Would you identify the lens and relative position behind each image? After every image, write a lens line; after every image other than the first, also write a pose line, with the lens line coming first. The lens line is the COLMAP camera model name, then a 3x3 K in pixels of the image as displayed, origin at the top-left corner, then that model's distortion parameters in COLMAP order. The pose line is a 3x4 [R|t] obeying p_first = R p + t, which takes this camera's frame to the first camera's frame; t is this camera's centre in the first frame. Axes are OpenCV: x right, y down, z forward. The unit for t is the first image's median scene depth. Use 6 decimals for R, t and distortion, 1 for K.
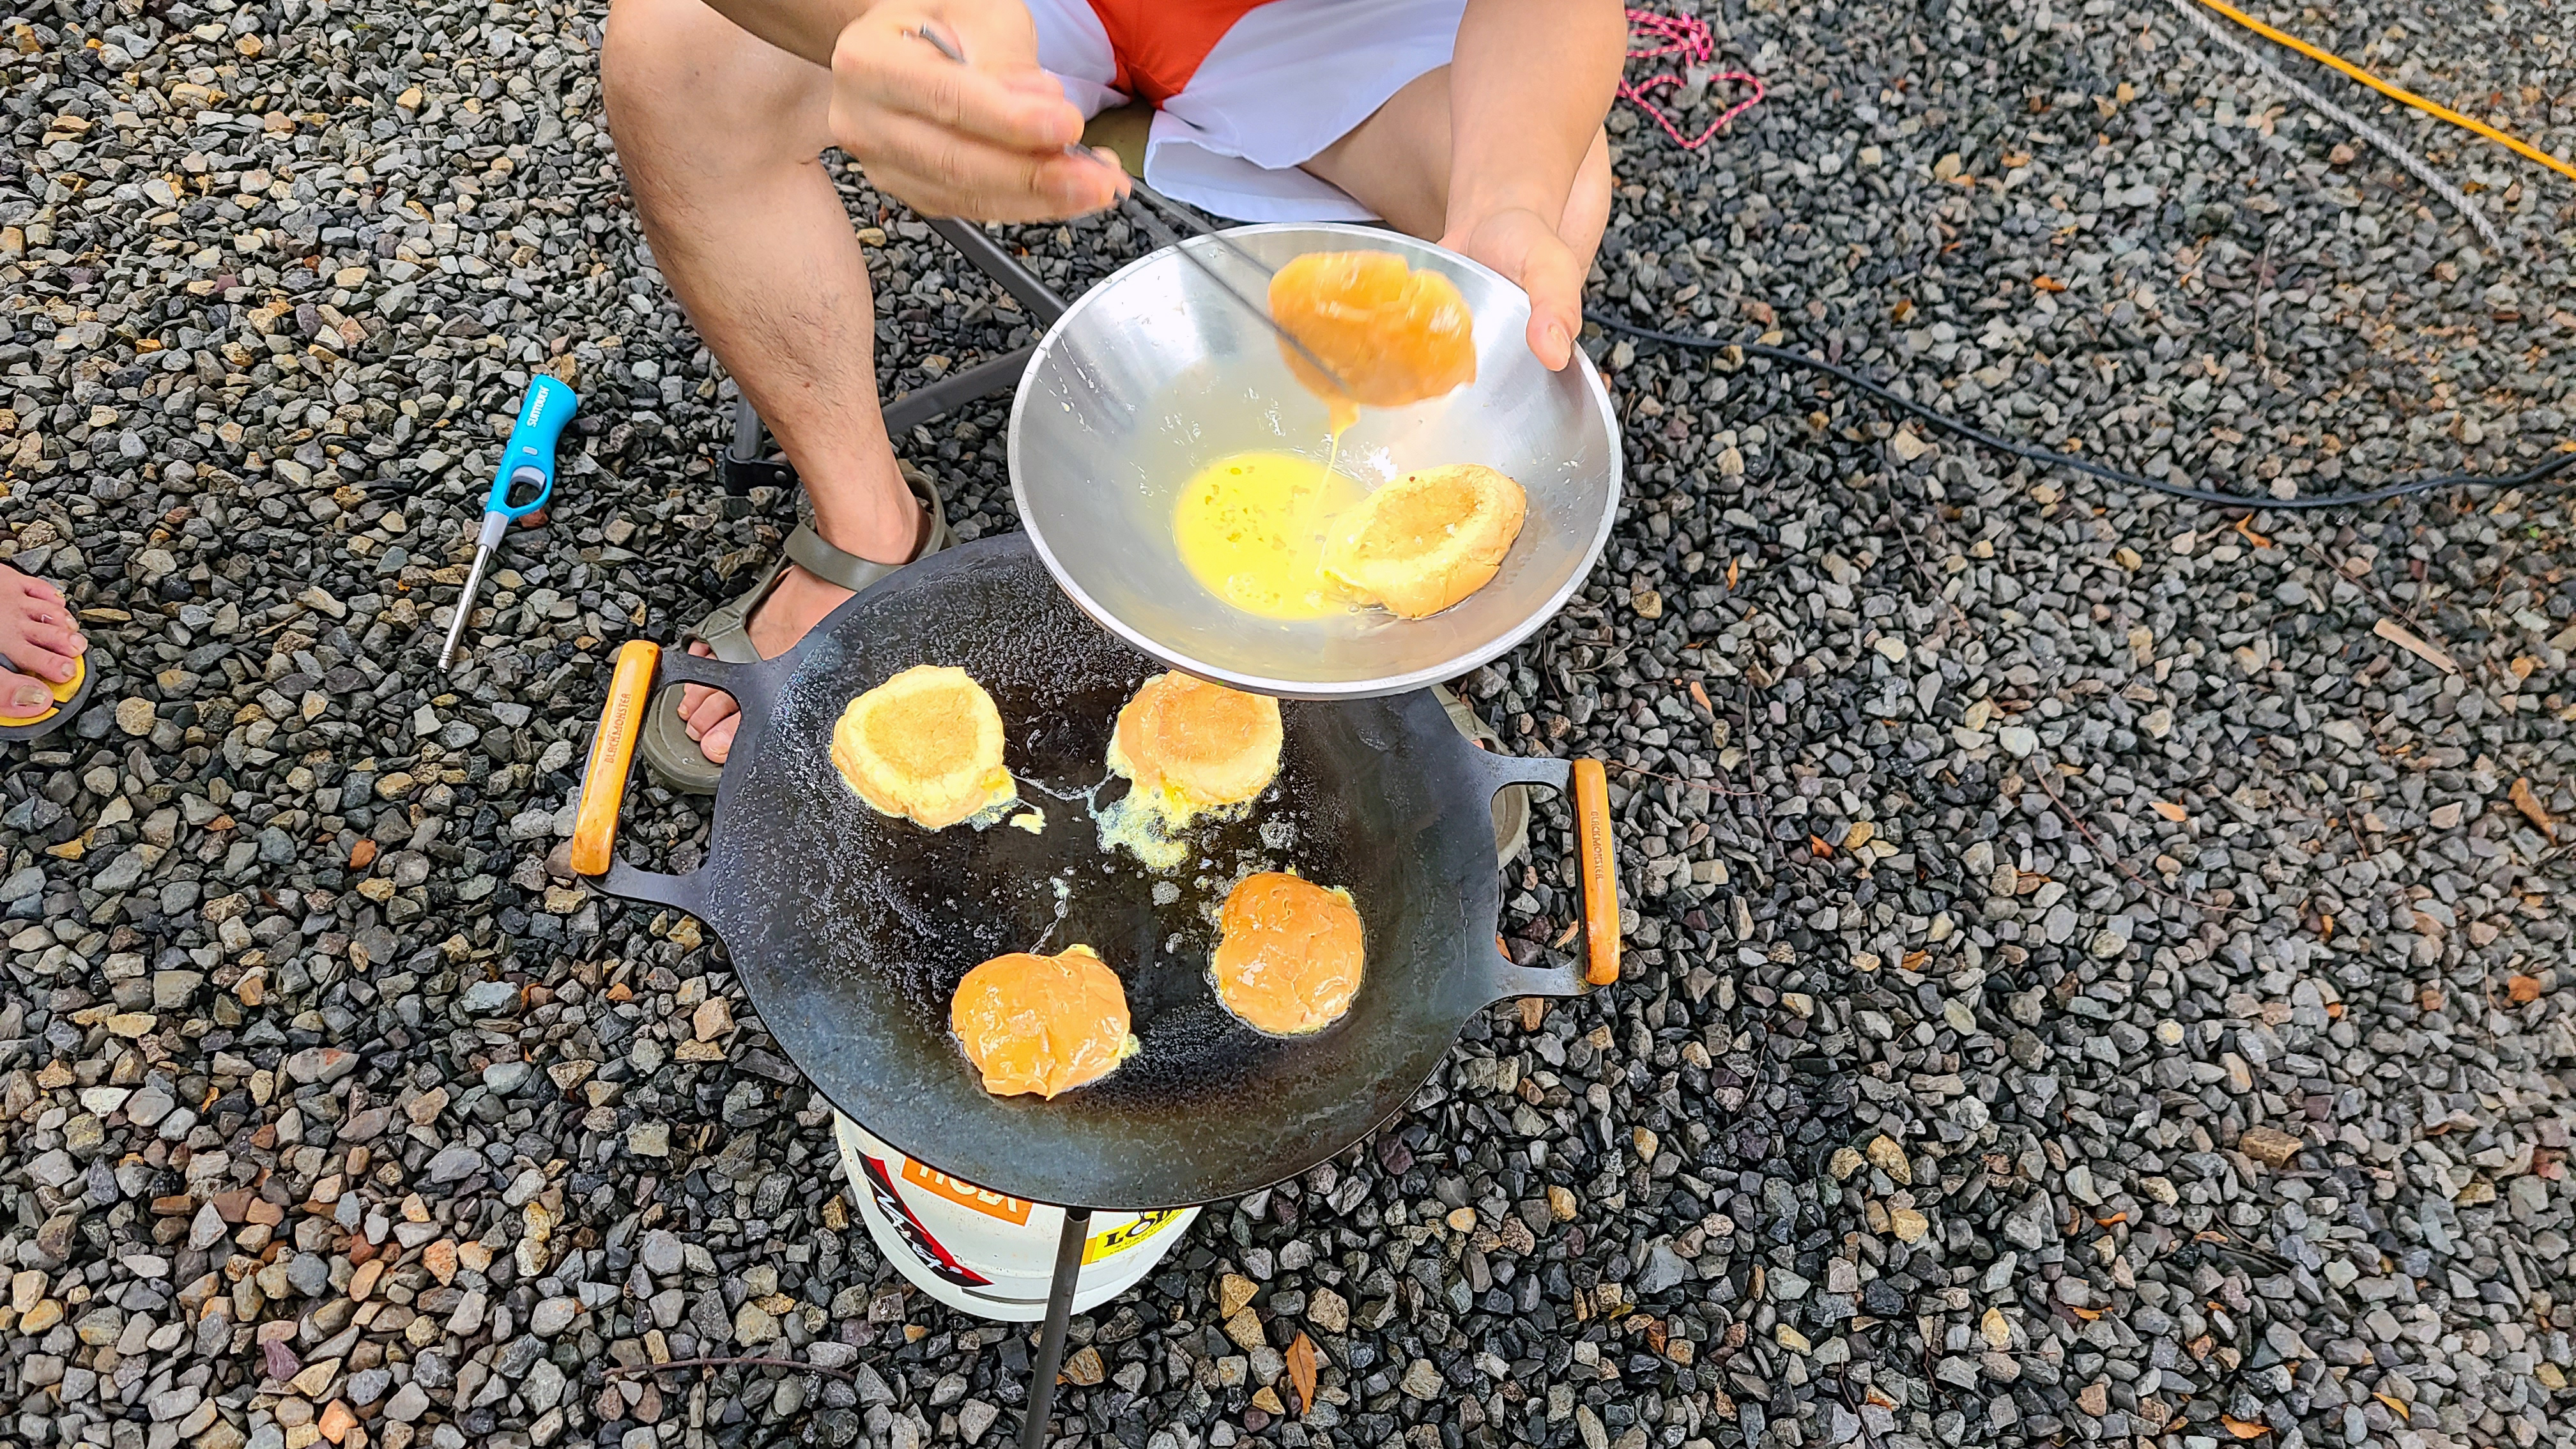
lens RADIAL K [[1930.4, 0, 1291.3], [0, 1930.4, 724.7], [0, 0, 1]] dist [0.036781, -0.026604]
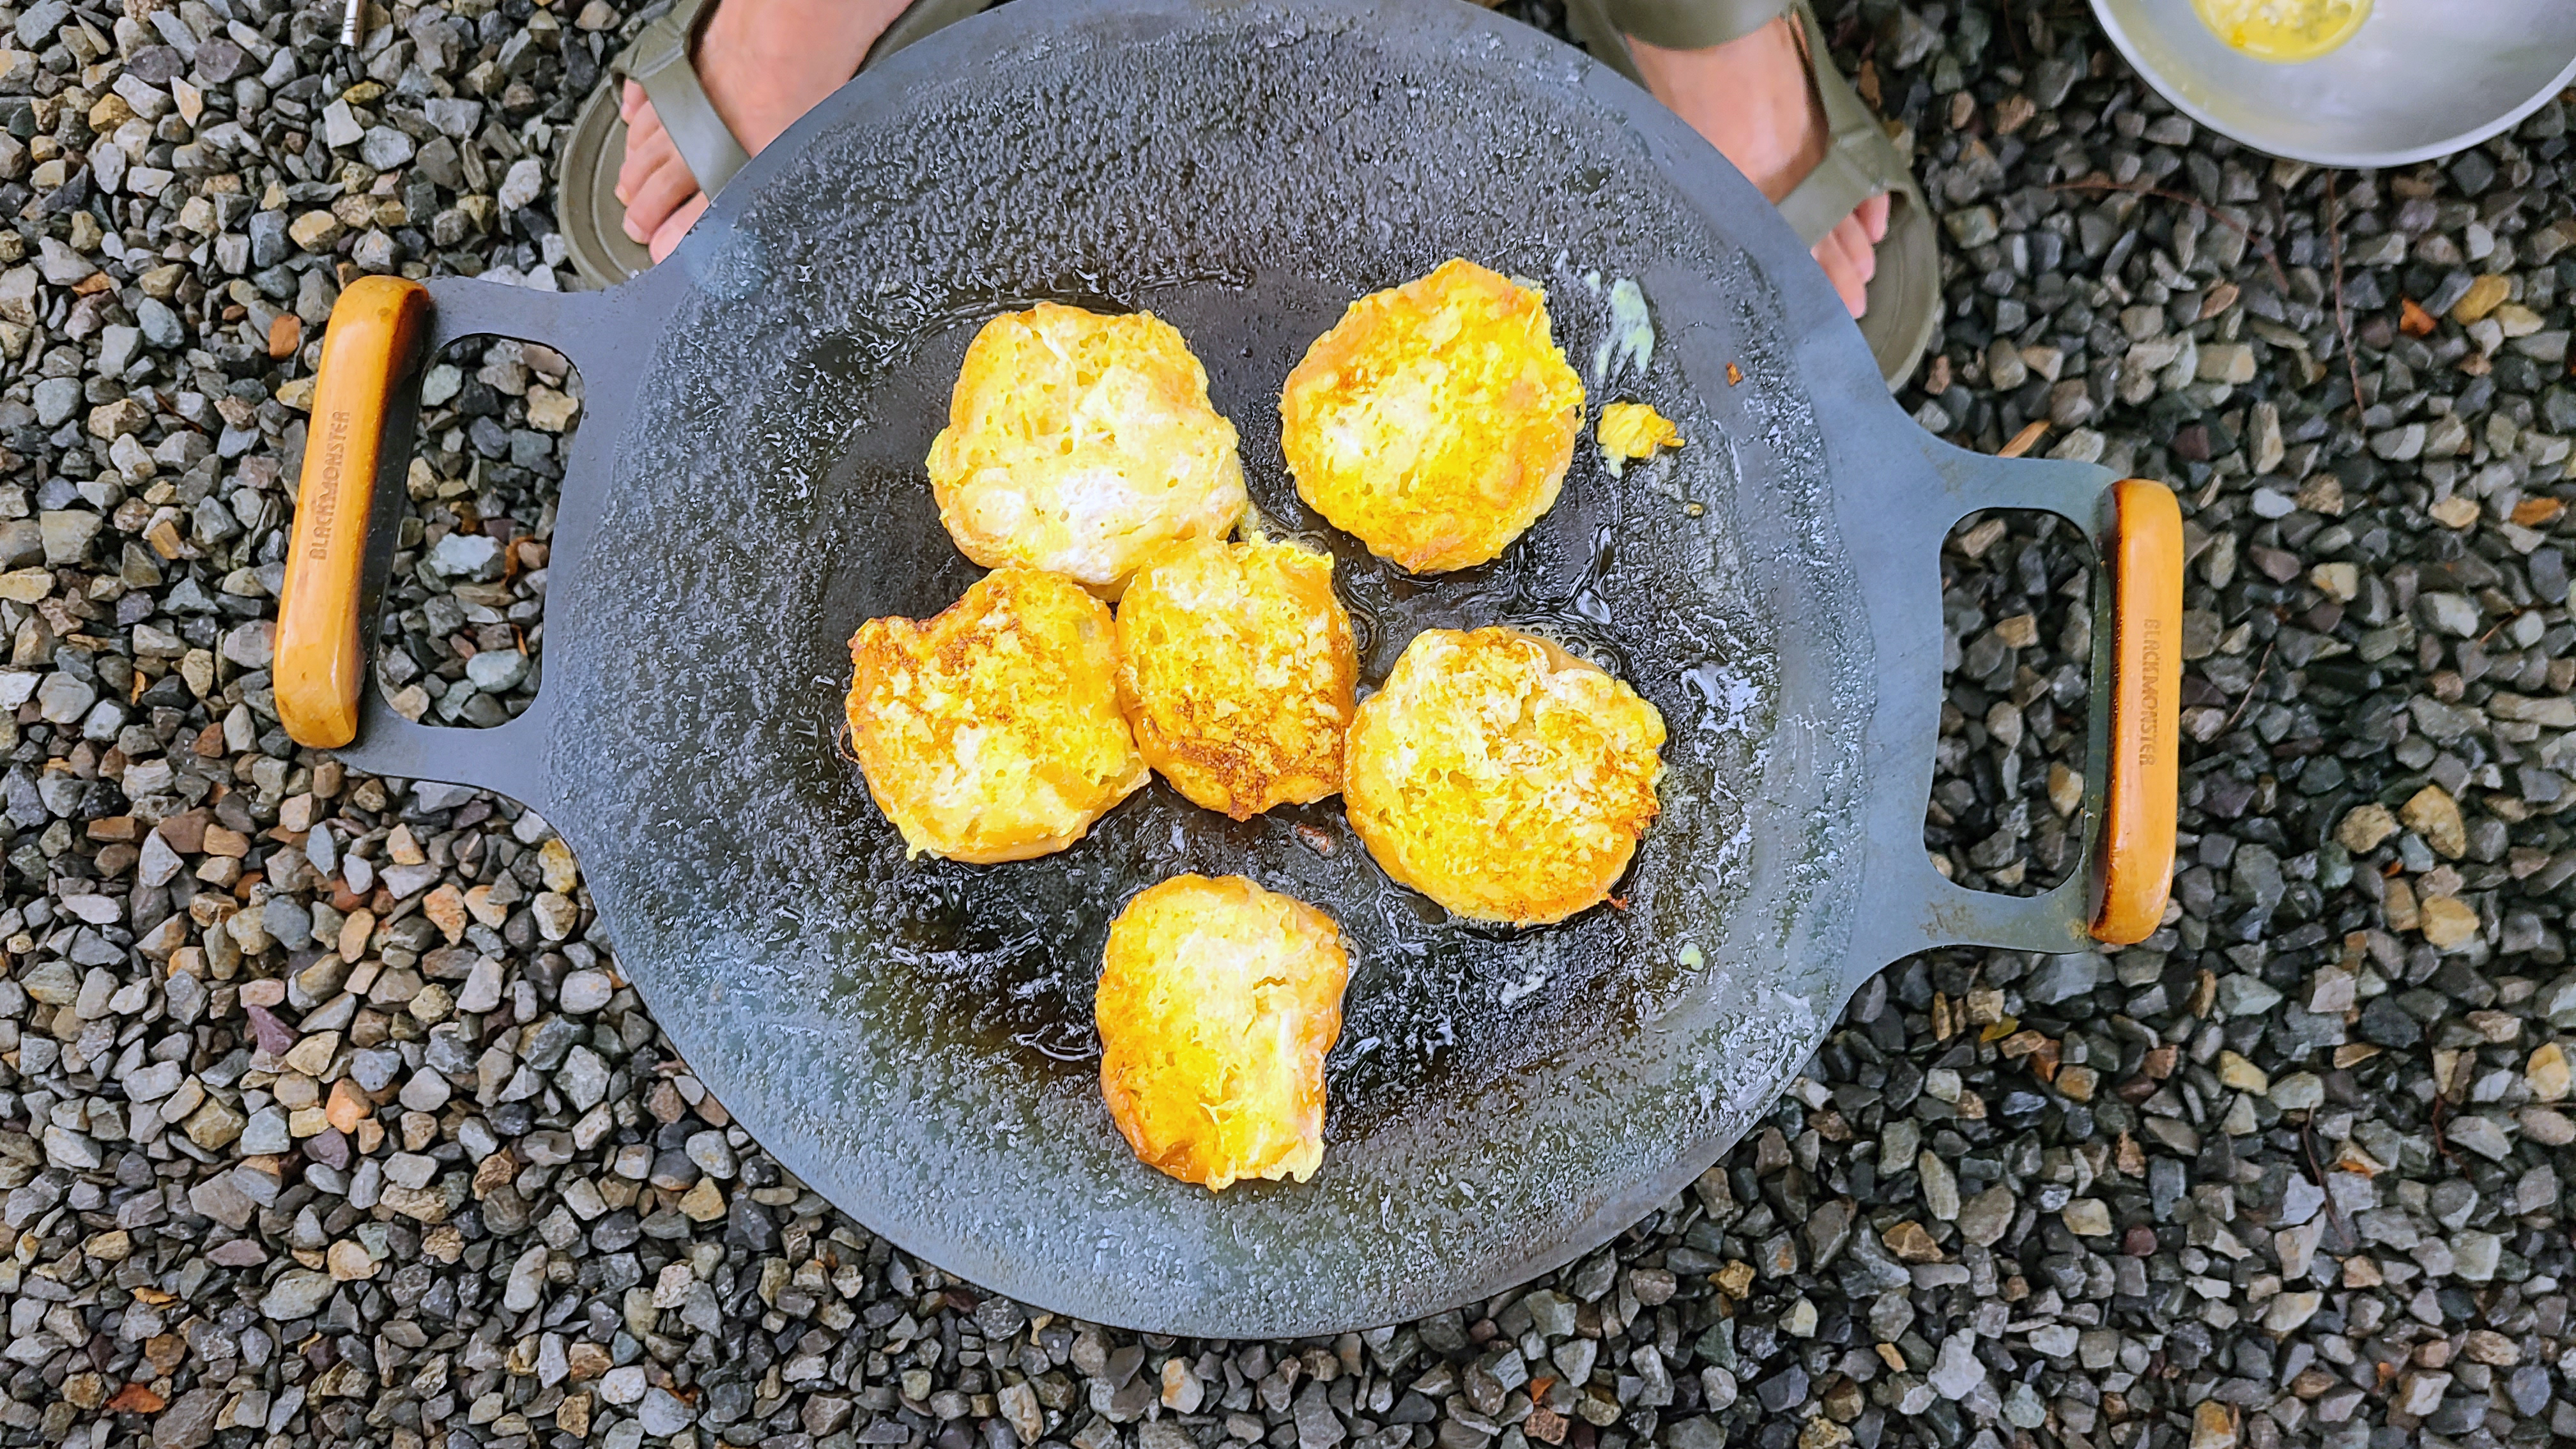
lens RADIAL K [[1930.4, 0, 1268.4], [0, 1930.4, 721.5], [0, 0, 1]] dist [0.036781, -0.026604]
pose [[0.988269, 0.054632, -0.142619, -0.002712], [0.012996, 0.900361, 0.434949, -0.118220], [0.152171, -0.431700, 0.889089, 0.358146]]
